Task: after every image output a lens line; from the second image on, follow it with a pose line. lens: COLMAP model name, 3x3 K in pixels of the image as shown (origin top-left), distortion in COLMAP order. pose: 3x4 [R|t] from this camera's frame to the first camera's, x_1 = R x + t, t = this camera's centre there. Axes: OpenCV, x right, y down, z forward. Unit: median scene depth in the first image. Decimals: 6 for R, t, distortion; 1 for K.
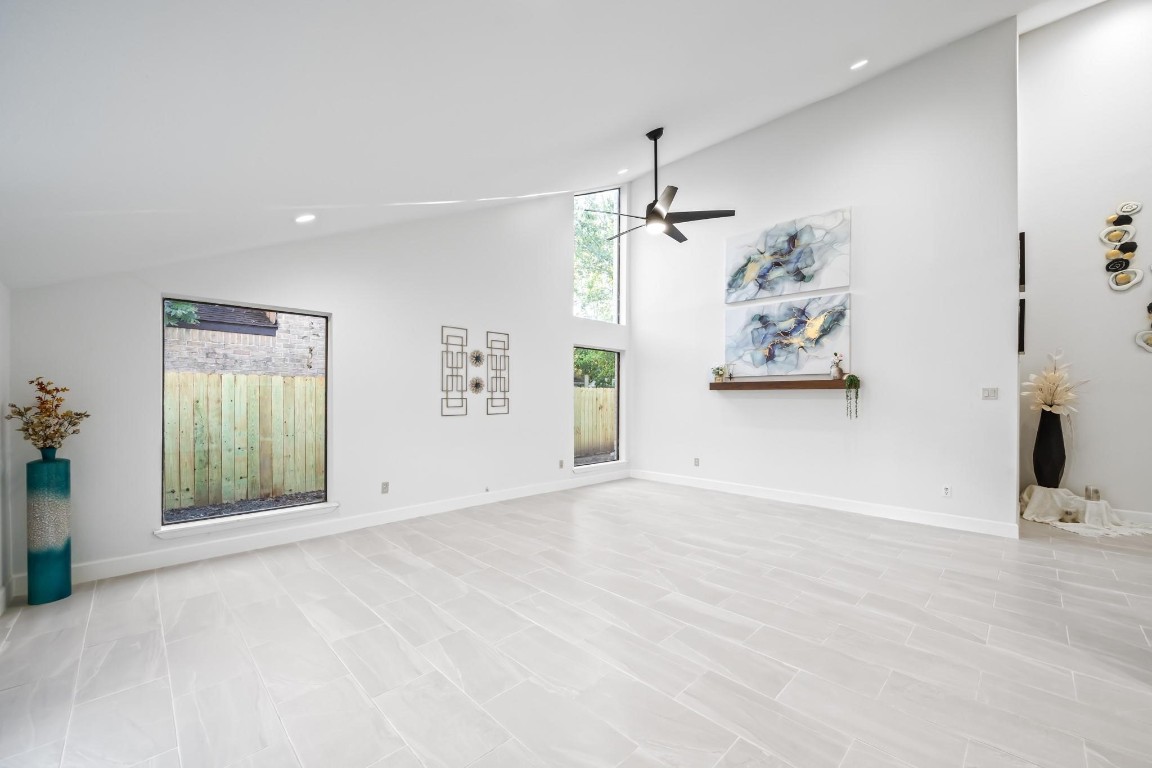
lens RADIAL K [[451.6, 0, 576.8], [0, 451.6, 398.3], [0, 0, 1]] dist [-0.000745, -0.000107]
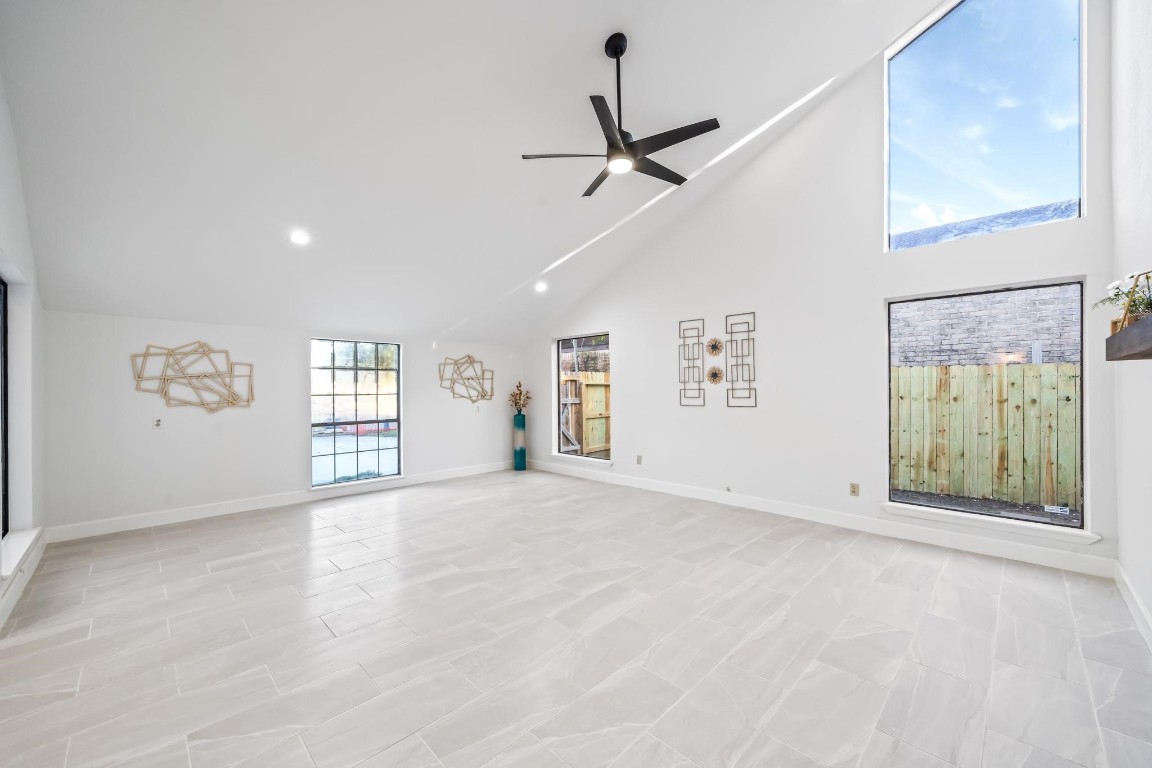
lens RADIAL K [[444.5, 0, 582.3], [0, 444.5, 388.5], [0, 0, 1]] dist [-0.000560, -0.000127]
pose [[0.012023, -0.005618, -0.999912, 0.731875], [0.004652, 0.999974, -0.005563, 0.003135], [0.999917, -0.004585, 0.012048, 0.732798]]
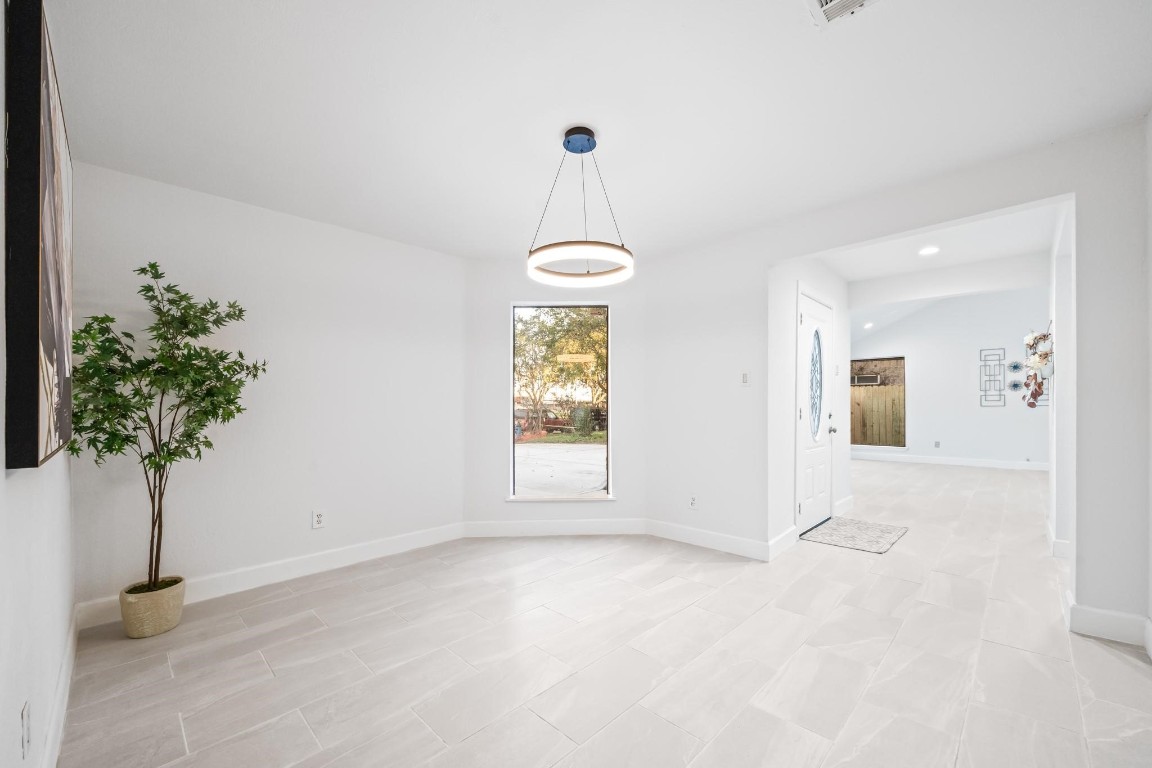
lens RADIAL K [[454.7, 0, 583.2], [0, 454.7, 405.8], [0, 0, 1]] dist [-0.001748, -0.000219]
pose [[0.023071, -0.002492, -0.999731, 1.238182], [0.005406, 0.999983, -0.002368, 0.032487], [0.999719, -0.005350, 0.023084, -0.431365]]
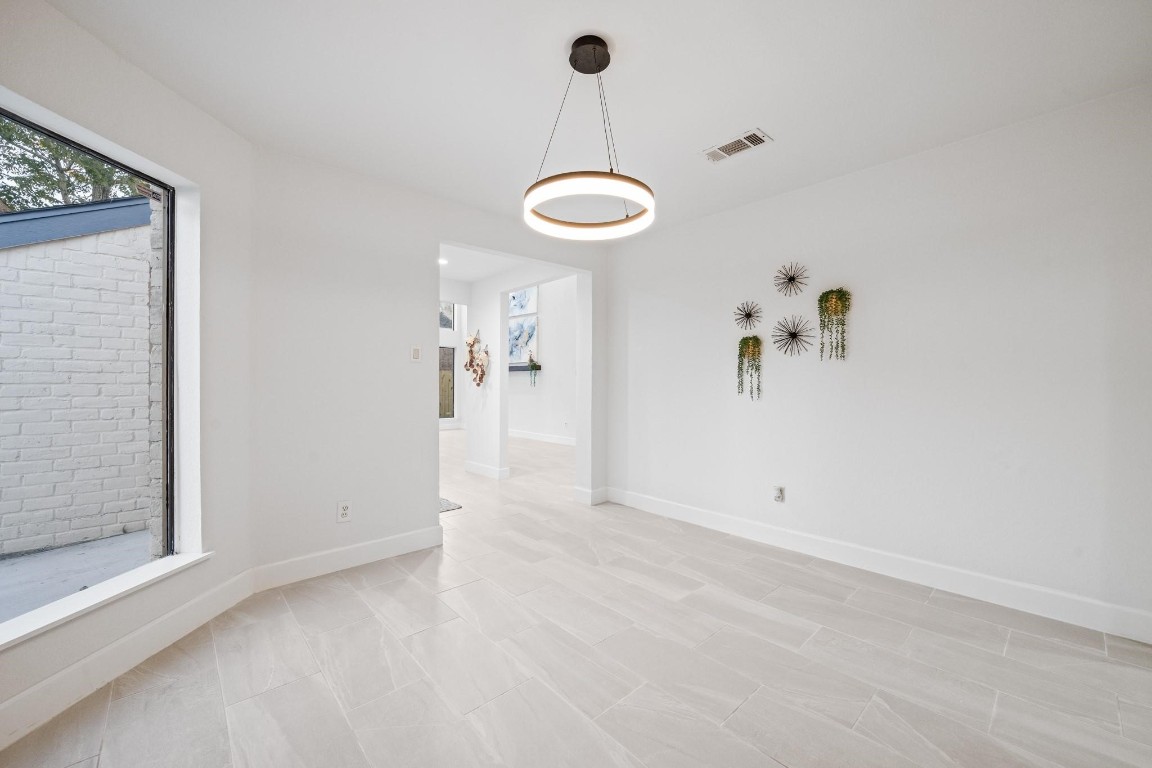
lens RADIAL K [[451.0, 0, 576.0], [0, 451.0, 384.0], [0, 0, 1]] dist [-0.000694, -0.000092]
pose [[0.999228, -0.002479, -0.039201, 0.819522], [0.002490, 0.999997, 0.000226, 0.032025], [0.039201, -0.000324, 0.999231, -0.764862]]
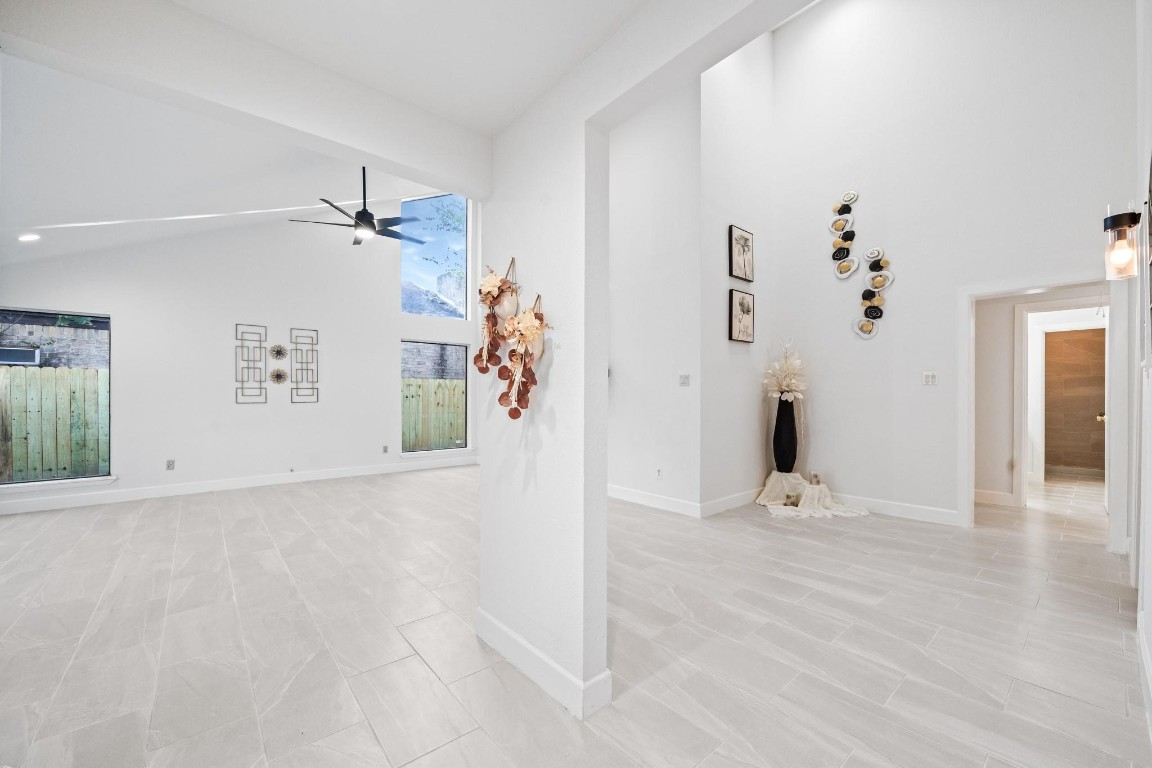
lens RADIAL K [[455.0, 0, 576.6], [0, 455.0, 394.8], [0, 0, 1]] dist [-0.001859, -0.000221]
pose [[0.996653, -0.002675, -0.081708, 0.625793], [0.002728, 0.999996, 0.000533, 0.018644], [0.081706, -0.000754, 0.996656, -0.063840]]
